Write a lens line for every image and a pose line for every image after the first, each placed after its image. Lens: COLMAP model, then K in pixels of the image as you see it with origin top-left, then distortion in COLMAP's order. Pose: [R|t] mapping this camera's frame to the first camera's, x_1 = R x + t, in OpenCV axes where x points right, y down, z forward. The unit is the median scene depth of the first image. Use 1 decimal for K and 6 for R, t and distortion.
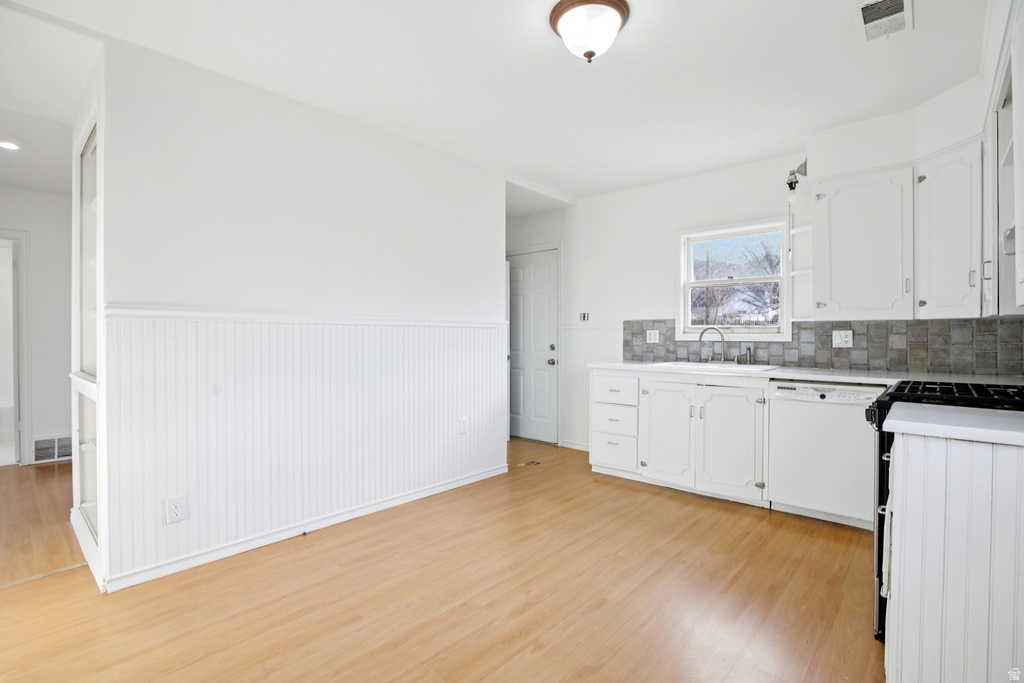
lens RADIAL K [[478.0, 0, 512.0], [0, 478.0, 341.5], [0, 0, 1]] dist [-0.040935, 0.000169]
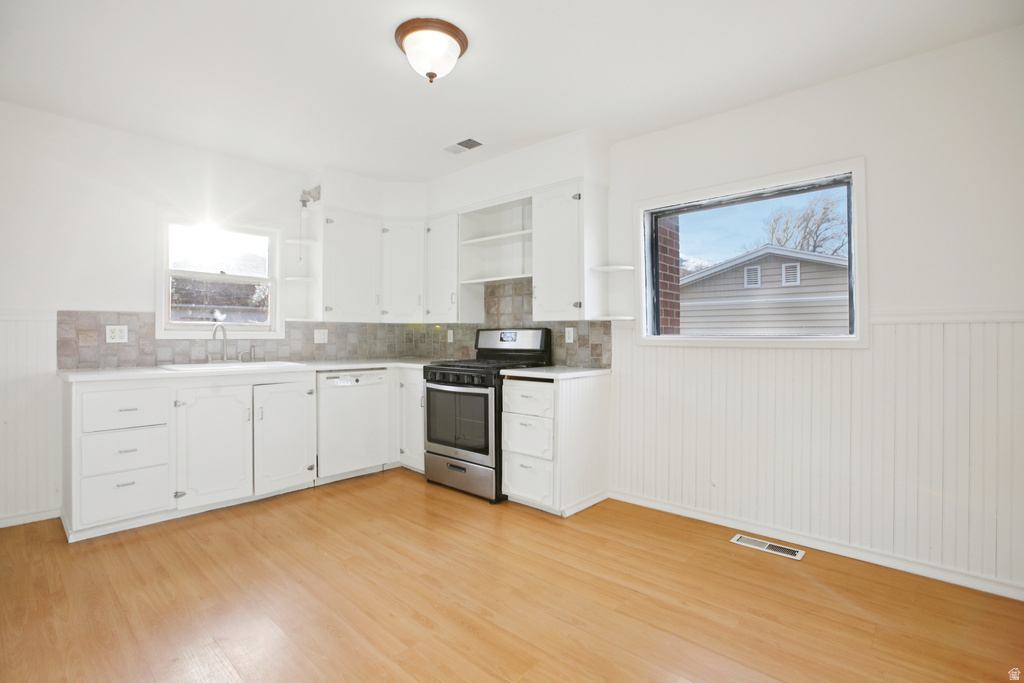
lens RADIAL K [[478.7, 0, 510.1], [0, 478.7, 330.3], [0, 0, 1]] dist [-0.057340, 0.018109]
pose [[0.001381, 0.009432, 0.999955, -0.560367], [0.009865, 0.999907, -0.009445, -0.004594], [-0.999950, 0.009877, 0.001287, 0.493716]]
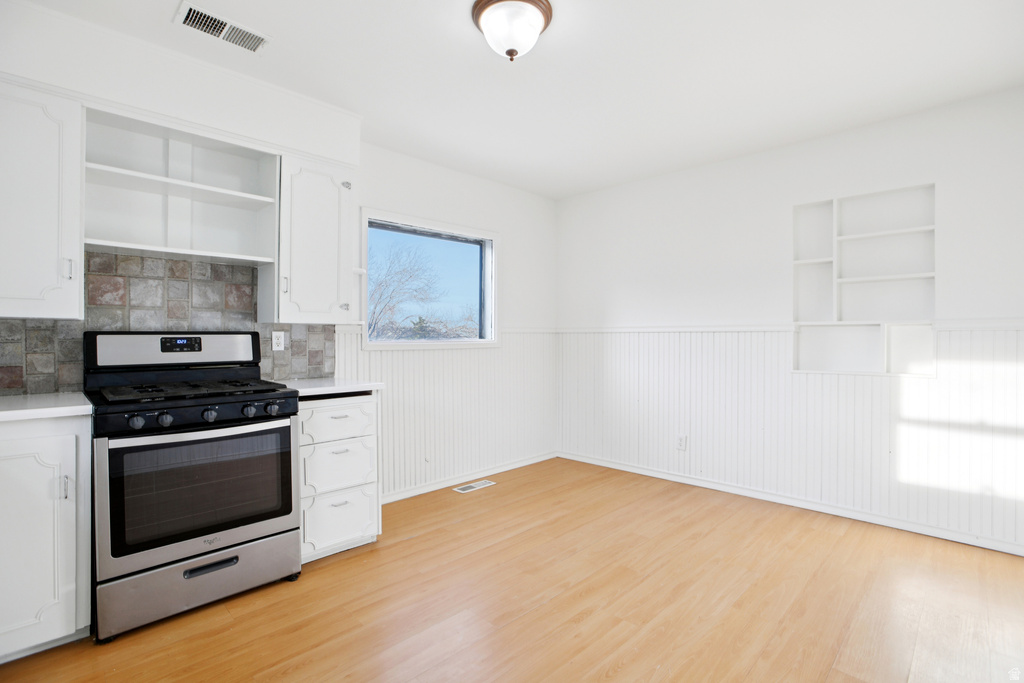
lens RADIAL K [[478.7, 0, 510.1], [0, 478.7, 330.3], [0, 0, 1]] dist [-0.057340, 0.018109]
pose [[-0.998671, 0.003107, 0.051438, 0.072530], [0.002975, 0.999992, -0.002637, -0.018691], [-0.051445, -0.002480, -0.998673, 1.202940]]
